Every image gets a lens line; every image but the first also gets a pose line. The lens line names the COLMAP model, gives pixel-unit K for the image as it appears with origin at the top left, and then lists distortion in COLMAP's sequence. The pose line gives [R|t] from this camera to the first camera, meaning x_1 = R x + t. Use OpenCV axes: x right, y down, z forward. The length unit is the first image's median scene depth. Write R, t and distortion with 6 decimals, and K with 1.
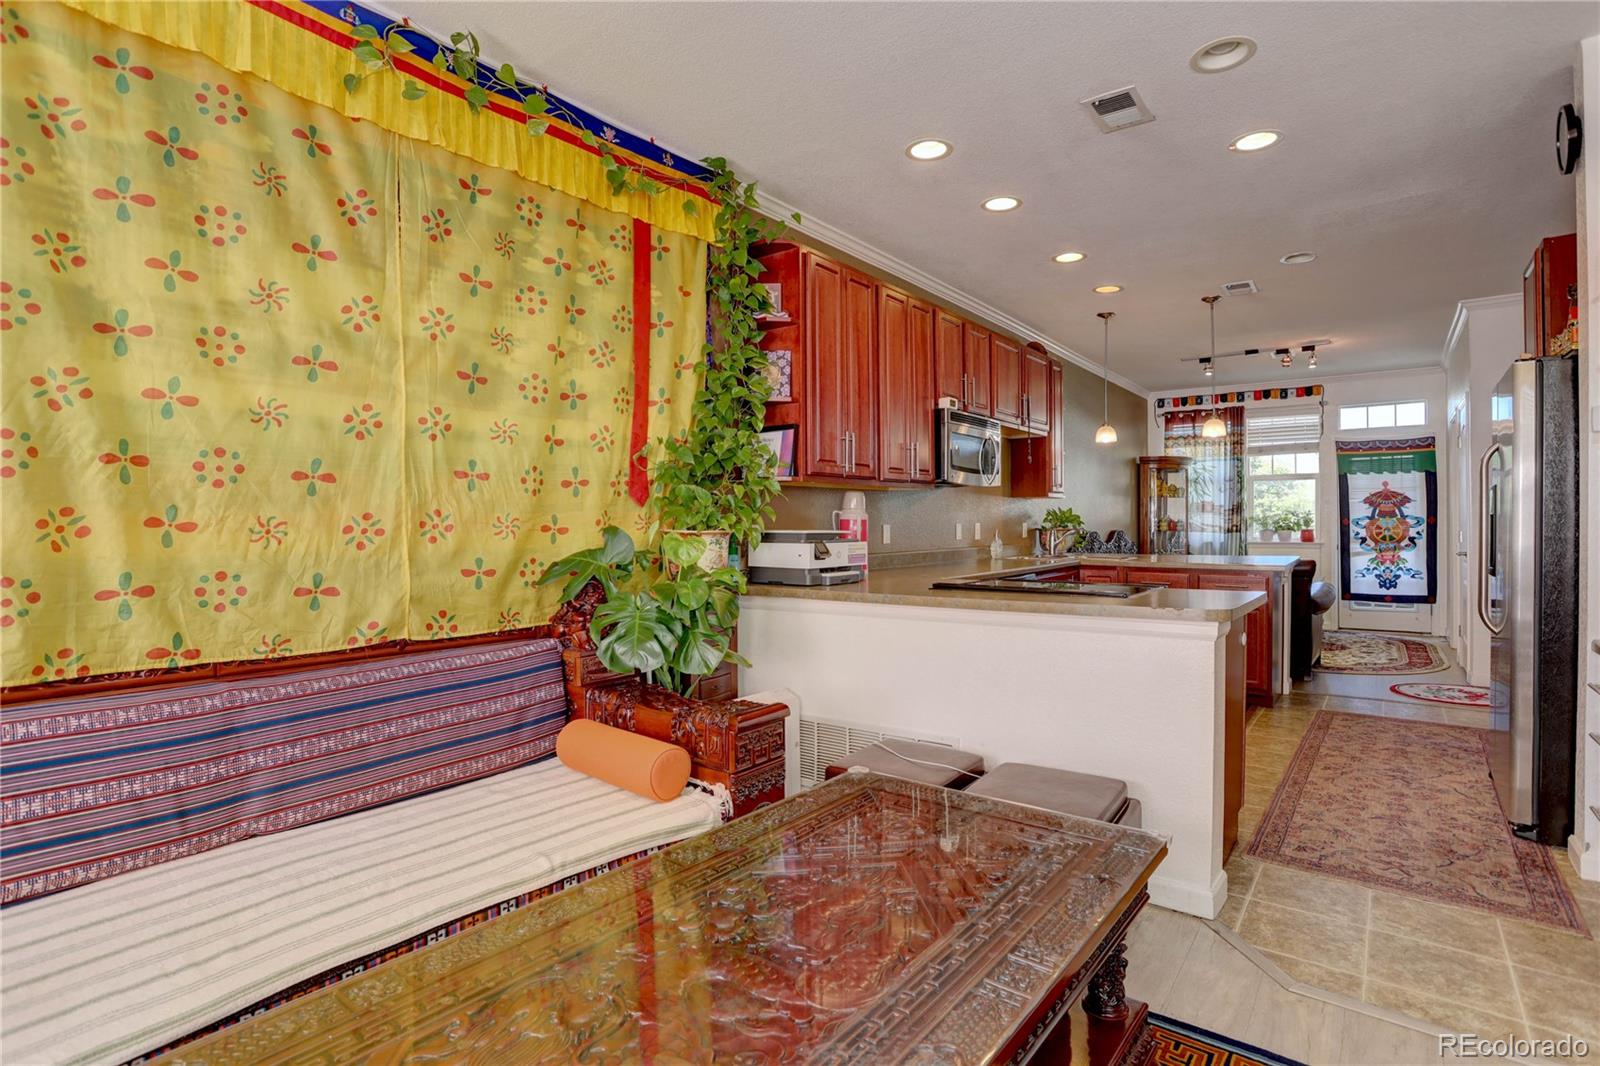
lens RADIAL K [[769.8, 0, 801.7], [0, 769.8, 527.8], [0, 0, 1]] dist [-0.080298, 0.034233]
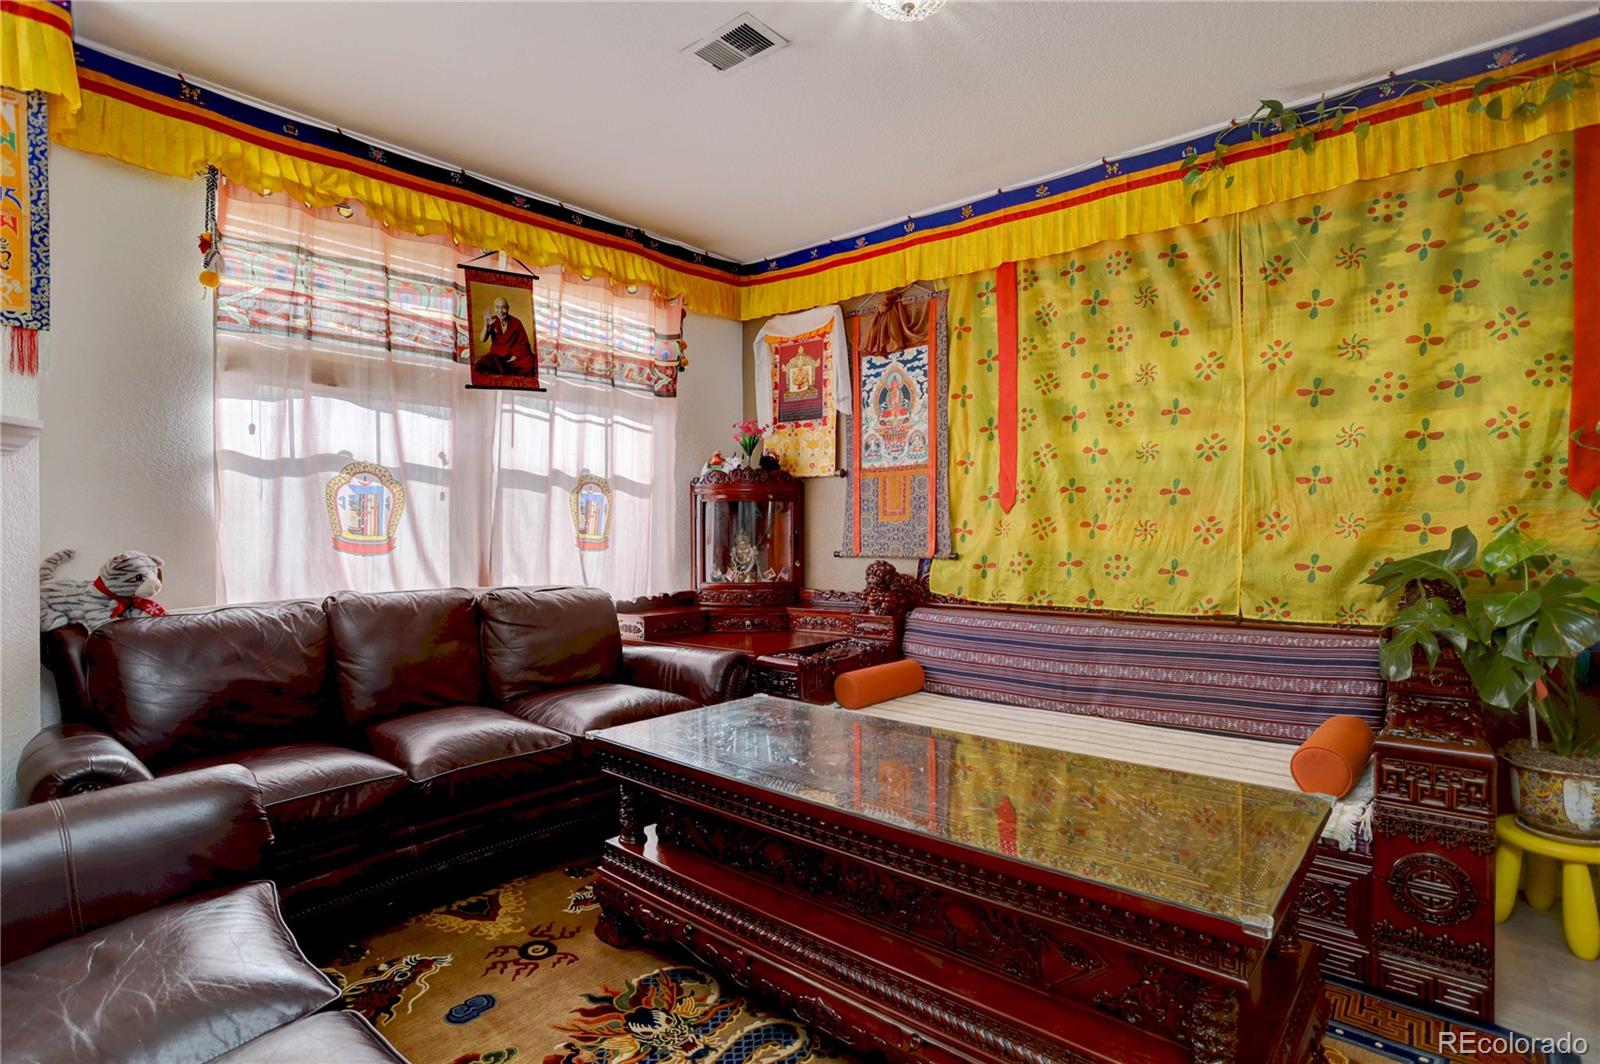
lens RADIAL K [[783.7, 0, 790.9], [0, 783.7, 528.8], [0, 0, 1]] dist [-0.074968, 0.028407]
pose [[-0.043582, 0.002898, -0.999046, 0.267685], [0.003066, 0.999991, 0.002767, -0.001177], [0.999045, -0.002942, -0.043591, 0.105164]]
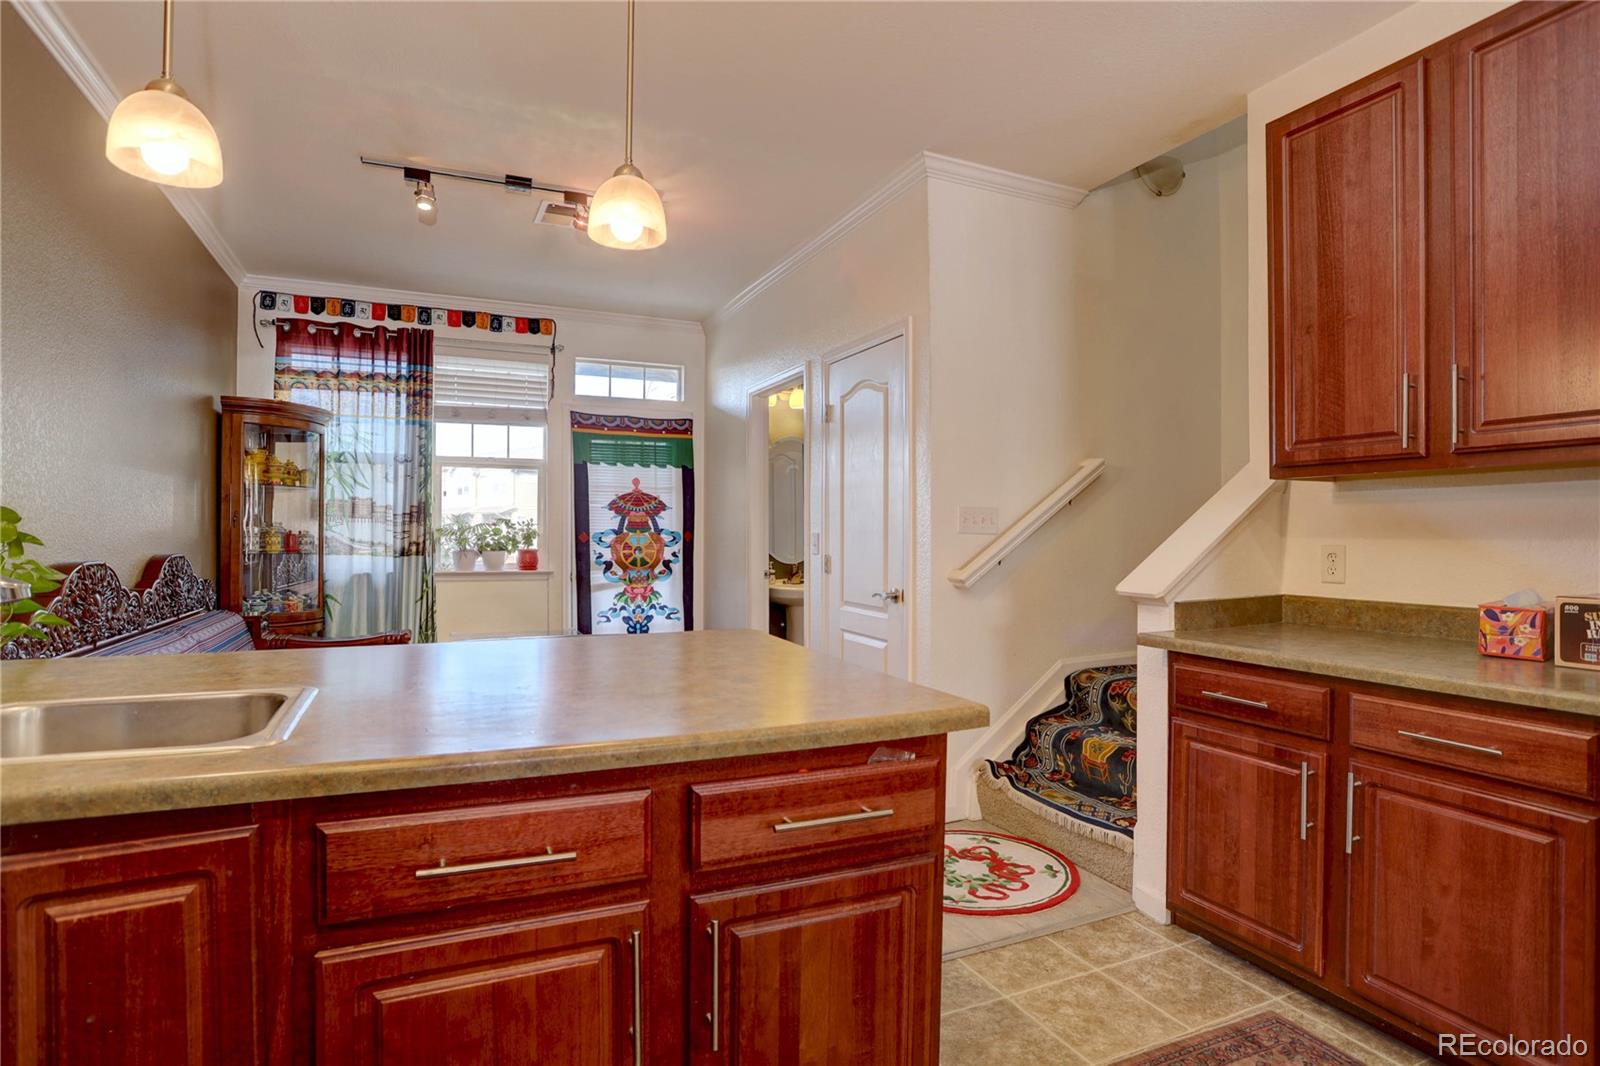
lens RADIAL K [[801.5, 0, 806.2], [0, 801.5, 539.0], [0, 0, 1]] dist [-0.074200, 0.033472]
pose [[0.447946, 0.003776, 0.894053, 0.247430], [-0.001454, 0.999993, -0.003495, -0.005883], [-0.894060, 0.000266, 0.447948, 0.637931]]
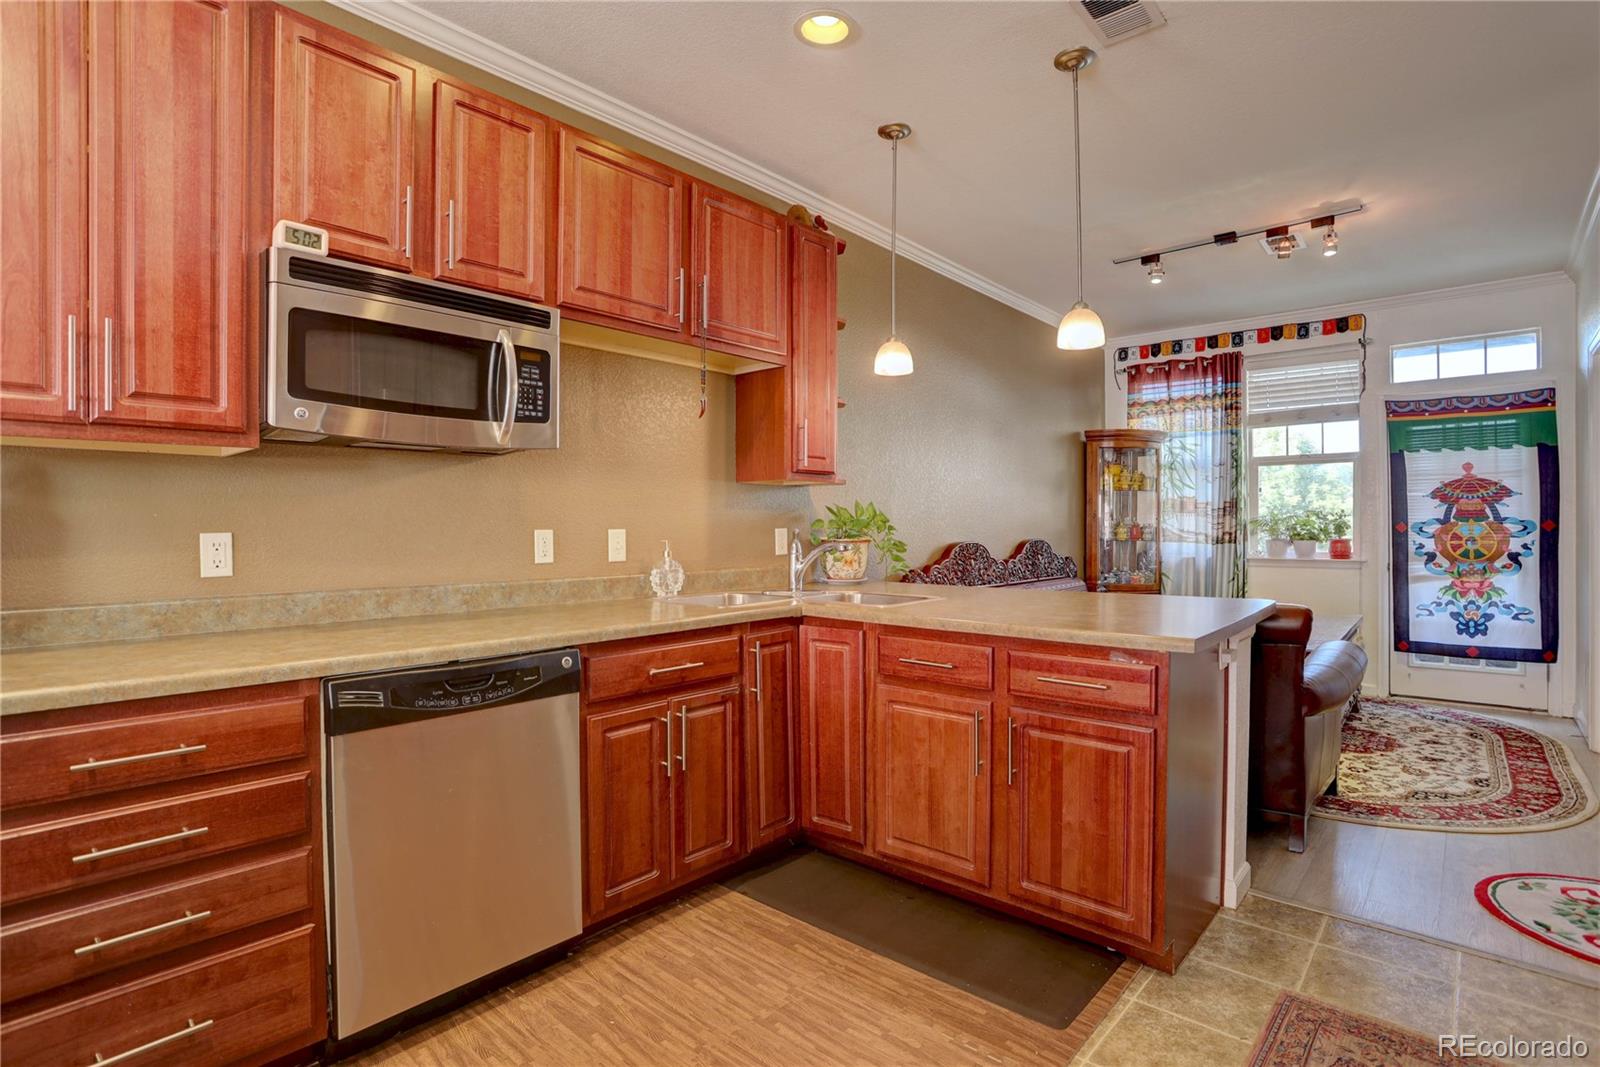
lens RADIAL K [[783.7, 0, 790.9], [0, 783.7, 530.3], [0, 0, 1]] dist [-0.074968, 0.028407]
pose [[0.997684, 0.002752, -0.067958, 0.316560], [-0.002877, 0.999994, -0.001750, -0.003963], [0.067952, 0.001941, 0.997687, 0.400605]]
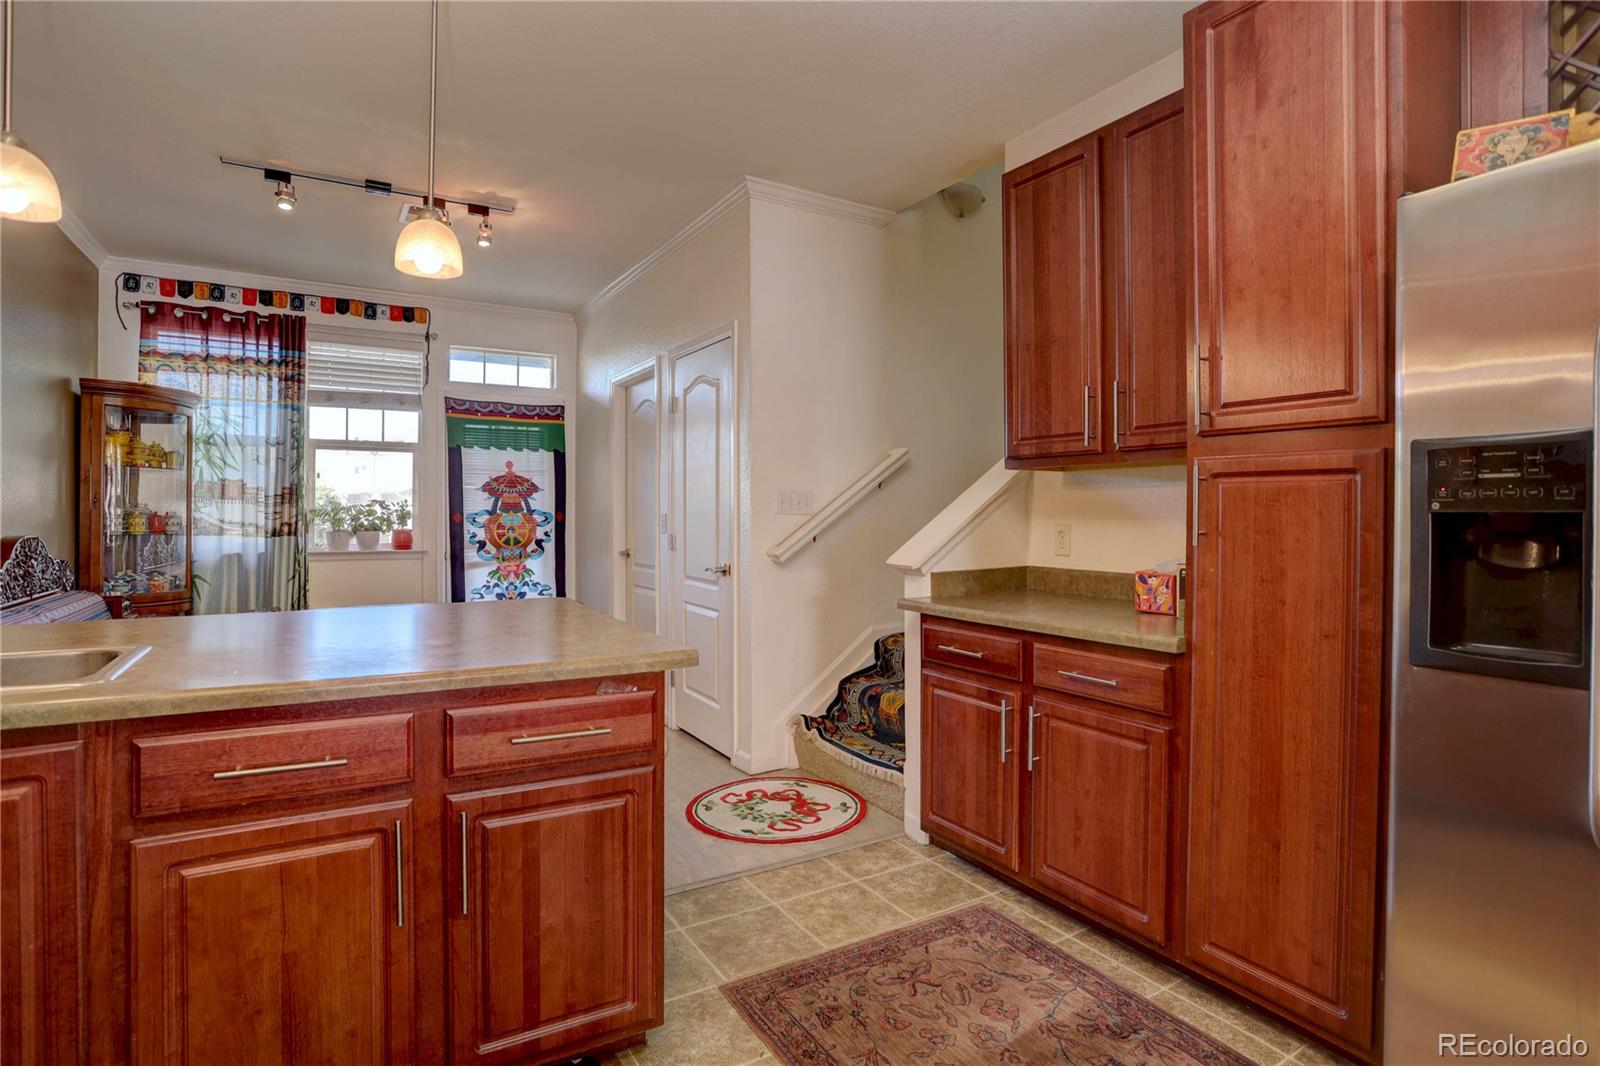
lens RADIAL K [[794.4, 0, 801.4], [0, 794.4, 517.7], [0, 0, 1]] dist [-0.084620, 0.040618]
pose [[0.350827, 0.005023, 0.936427, 0.220525], [-0.000560, 0.999987, -0.005155, -0.005992], [-0.936440, 0.001284, 0.350825, 0.568084]]
